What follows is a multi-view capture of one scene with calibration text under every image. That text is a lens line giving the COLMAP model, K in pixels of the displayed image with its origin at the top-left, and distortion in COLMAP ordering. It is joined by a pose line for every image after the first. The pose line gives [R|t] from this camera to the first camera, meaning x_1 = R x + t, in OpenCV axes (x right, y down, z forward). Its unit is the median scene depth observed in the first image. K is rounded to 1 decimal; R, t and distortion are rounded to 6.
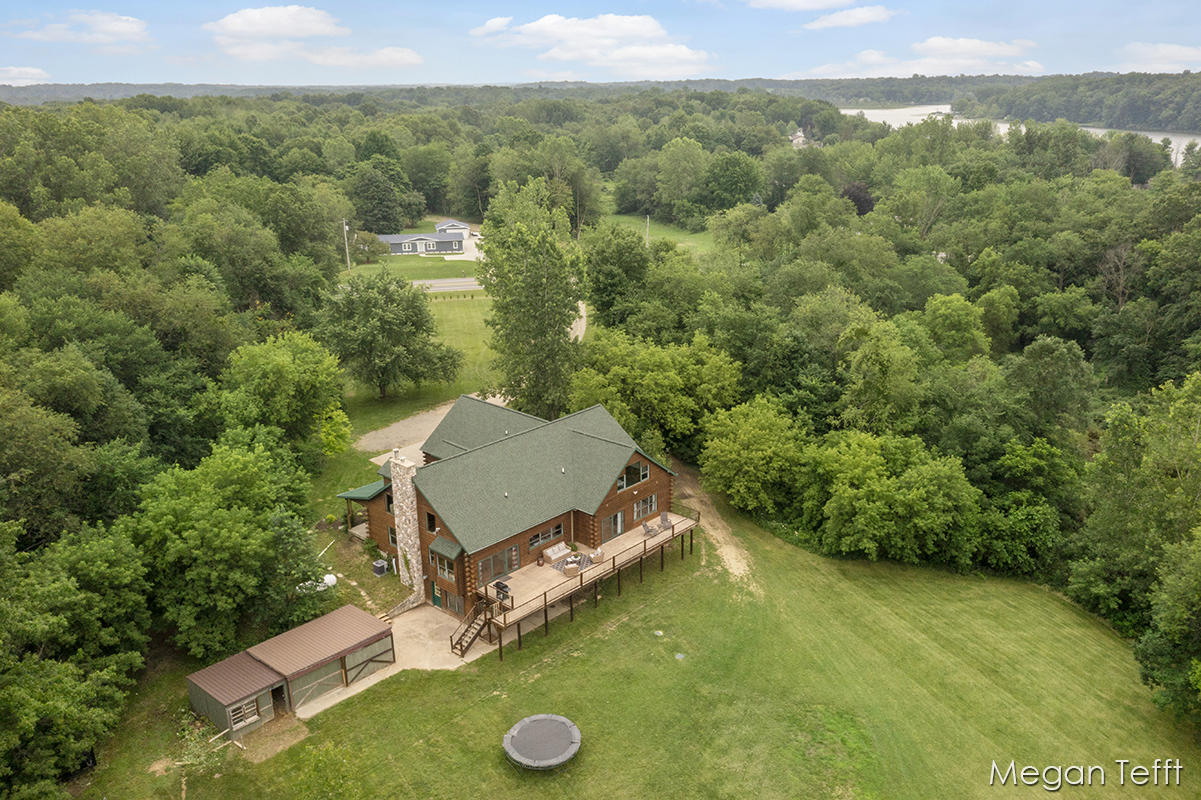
lens RADIAL K [[960.3, 0, 600.5], [0, 960.3, 400.0], [0, 0, 1]] dist [0.008688, 0.001634]
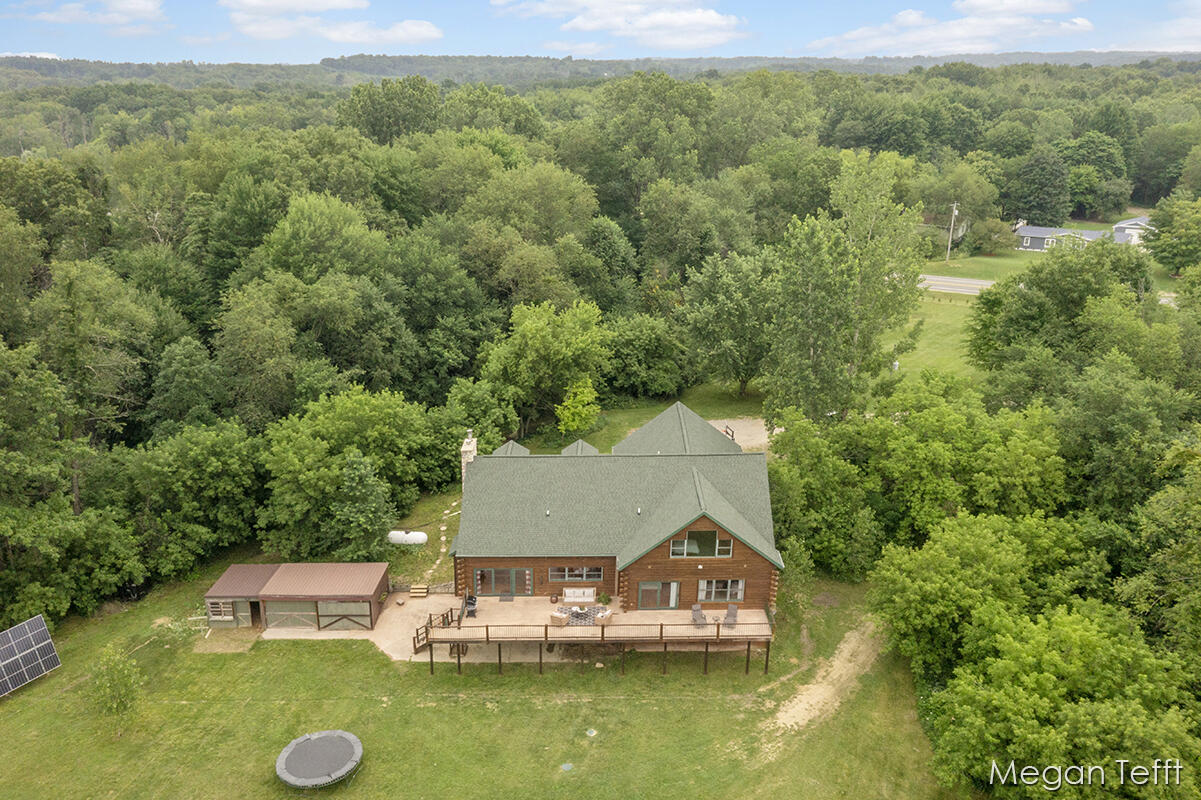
lens RADIAL K [[960.3, 0, 600.5], [0, 960.3, 400.0], [0, 0, 1]] dist [0.008688, 0.001634]
pose [[0.681286, 0.245902, -0.689479, 0.556757], [-0.224569, 0.966681, 0.122866, -0.133691], [0.696719, 0.071129, 0.713809, 0.393455]]
